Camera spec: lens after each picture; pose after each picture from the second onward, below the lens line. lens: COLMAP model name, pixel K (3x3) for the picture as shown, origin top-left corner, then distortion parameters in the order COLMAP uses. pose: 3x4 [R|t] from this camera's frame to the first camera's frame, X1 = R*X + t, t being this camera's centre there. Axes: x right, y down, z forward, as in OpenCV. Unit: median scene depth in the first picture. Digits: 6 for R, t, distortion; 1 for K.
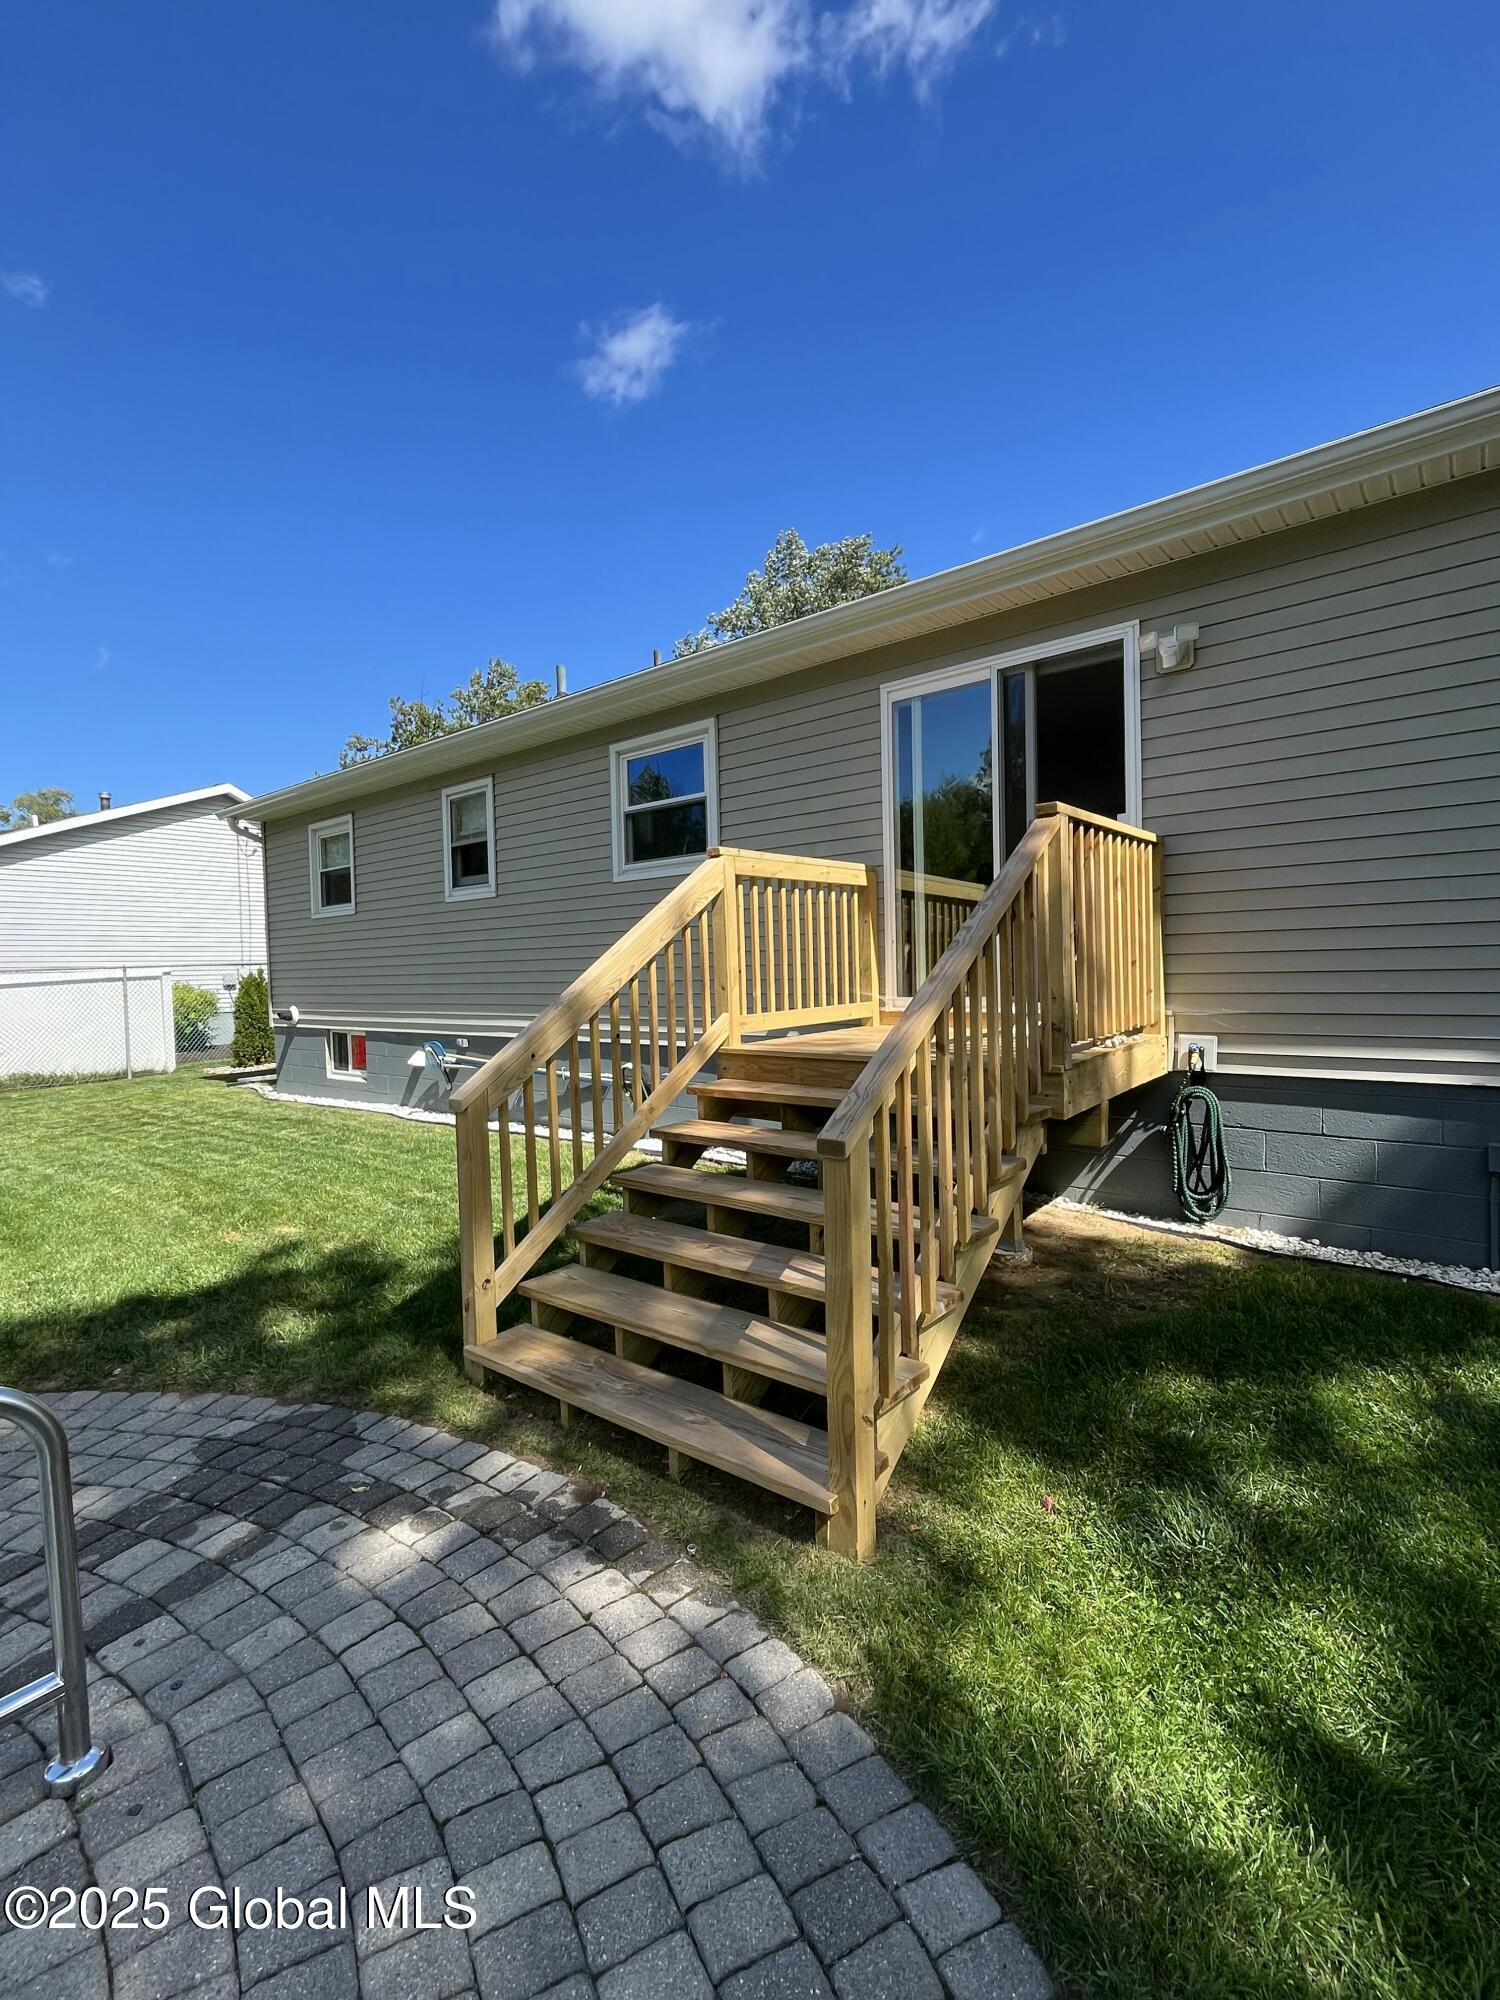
lens RADIAL K [[883.8, 0, 754.8], [0, 883.8, 1001.7], [0, 0, 1]] dist [-0.002455, -0.000109]
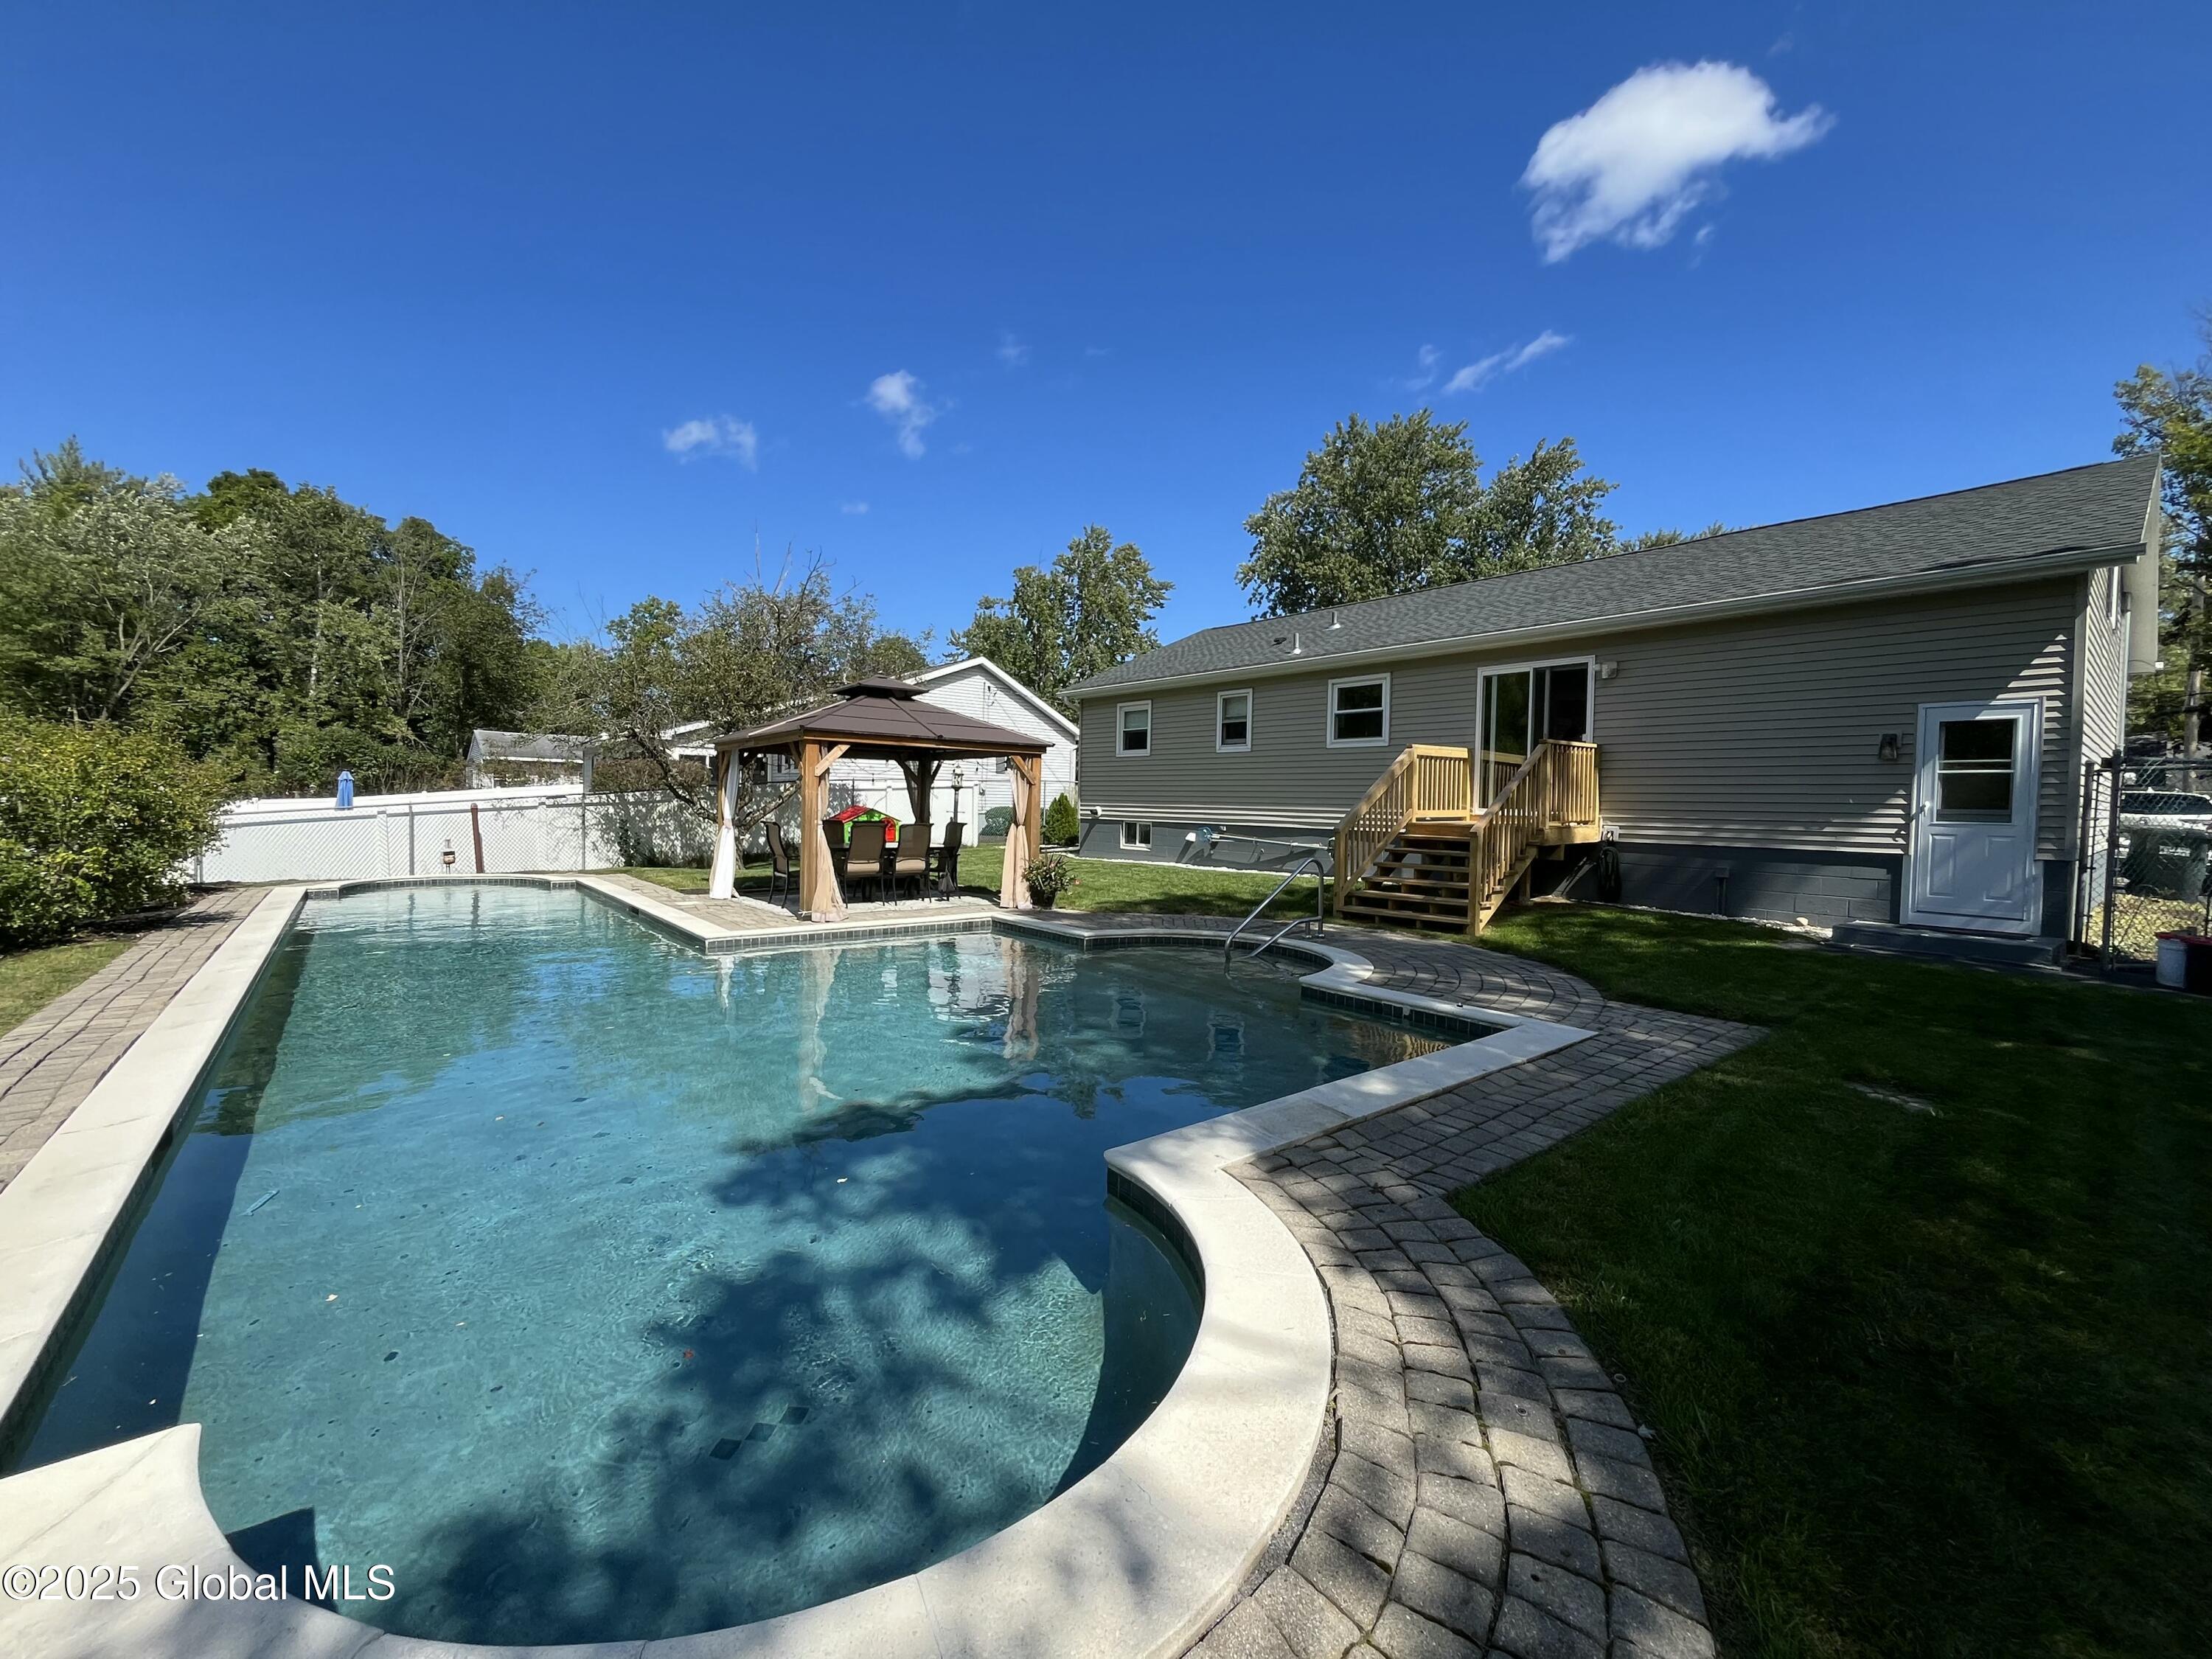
lens RADIAL K [[889.8, 0, 1092.6], [0, 889.8, 826.3], [0, 0, 1]] dist [0.001472, 0.000050]
pose [[0.975076, 0.044300, -0.217406, -0.298576], [-0.044810, 0.998992, 0.002588, 0.078808], [0.217301, 0.007218, 0.976078, -1.394895]]
